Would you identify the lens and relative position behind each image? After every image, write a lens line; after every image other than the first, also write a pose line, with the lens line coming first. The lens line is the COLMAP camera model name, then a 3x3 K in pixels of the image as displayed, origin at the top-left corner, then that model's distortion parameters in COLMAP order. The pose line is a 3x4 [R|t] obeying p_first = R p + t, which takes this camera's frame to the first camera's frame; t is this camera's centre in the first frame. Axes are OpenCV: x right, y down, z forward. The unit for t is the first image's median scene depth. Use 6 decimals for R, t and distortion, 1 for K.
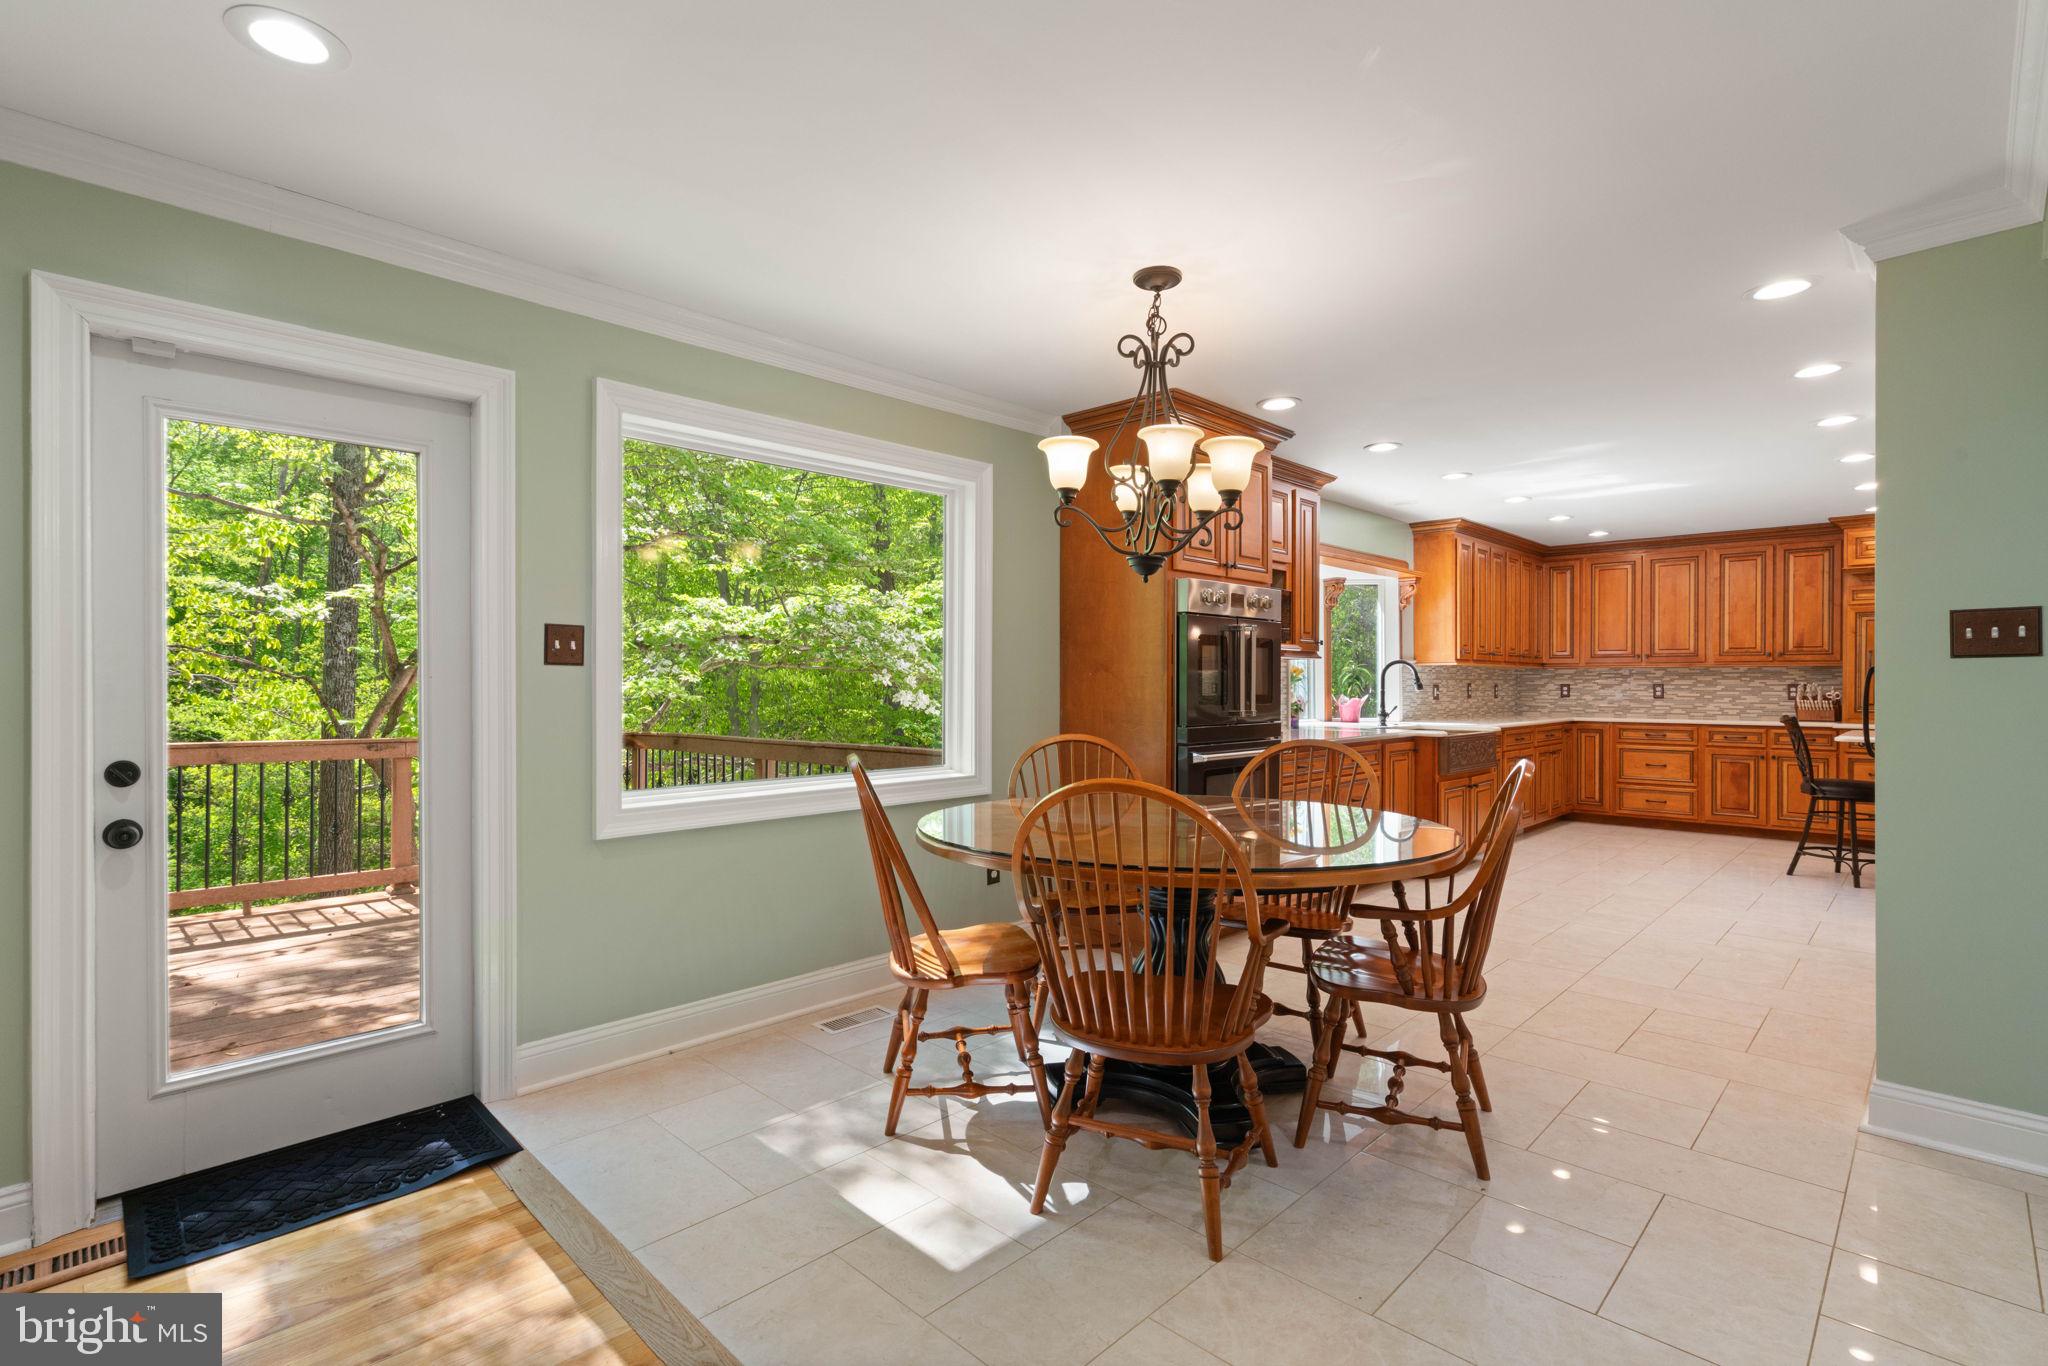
lens RADIAL K [[940.3, 0, 1002.0], [0, 940.3, 695.1], [0, 0, 1]] dist [0.000160, 0.001416]
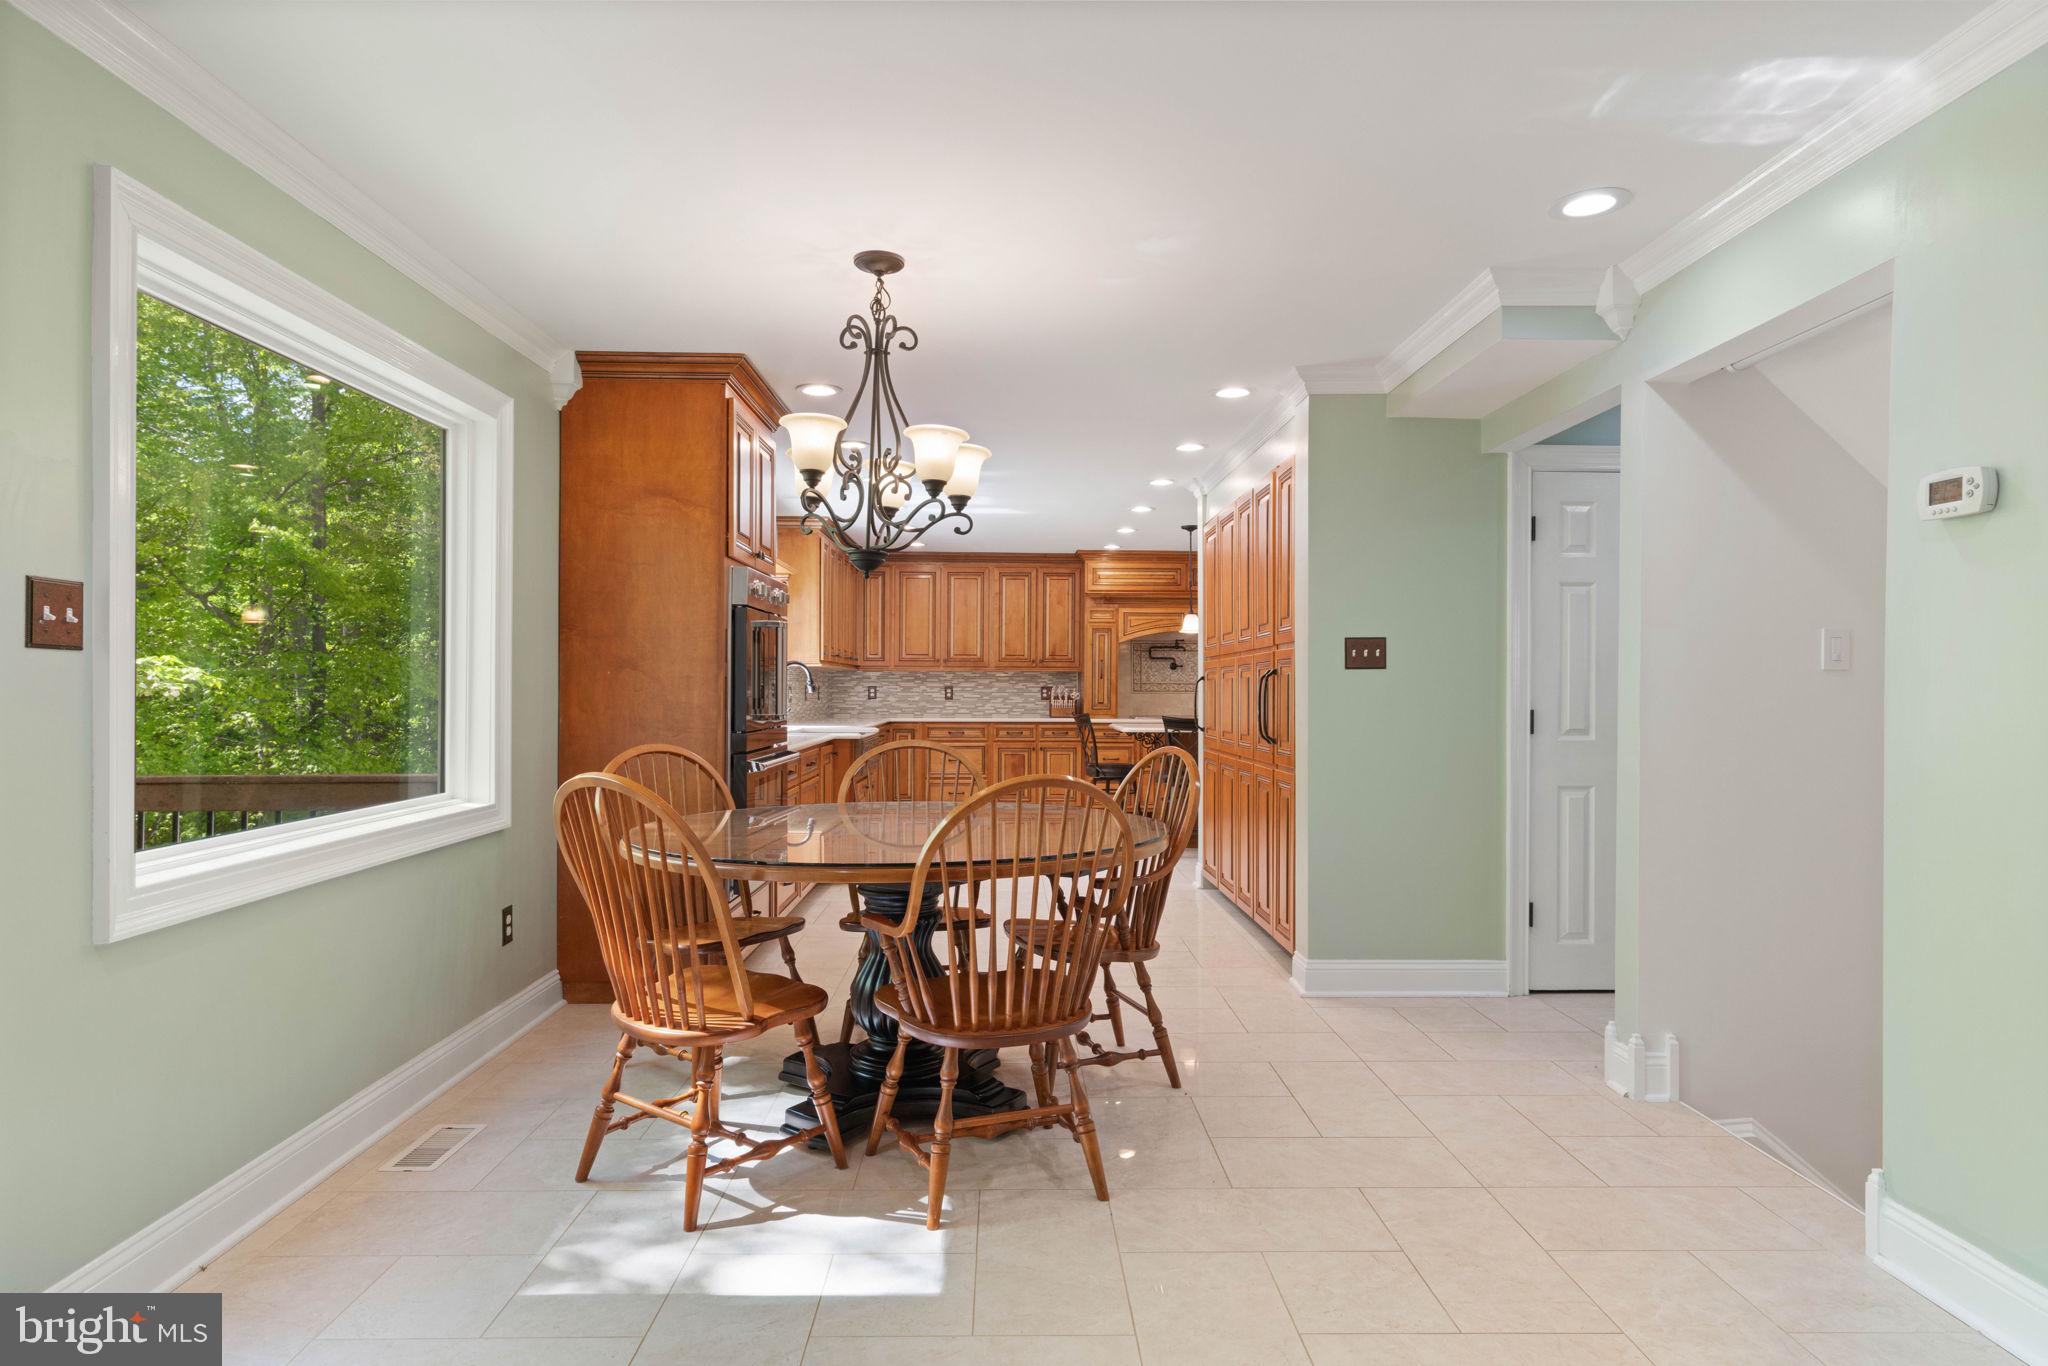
lens RADIAL K [[1112.2, 0, 1015.9], [0, 1112.2, 701.4], [0, 0, 1]] dist [0.008482, -0.003158]
pose [[0.712137, -0.007417, 0.702001, -0.360466], [0.005865, 0.999972, 0.004616, 0.000478], [-0.702016, 0.000830, 0.712161, 0.060794]]
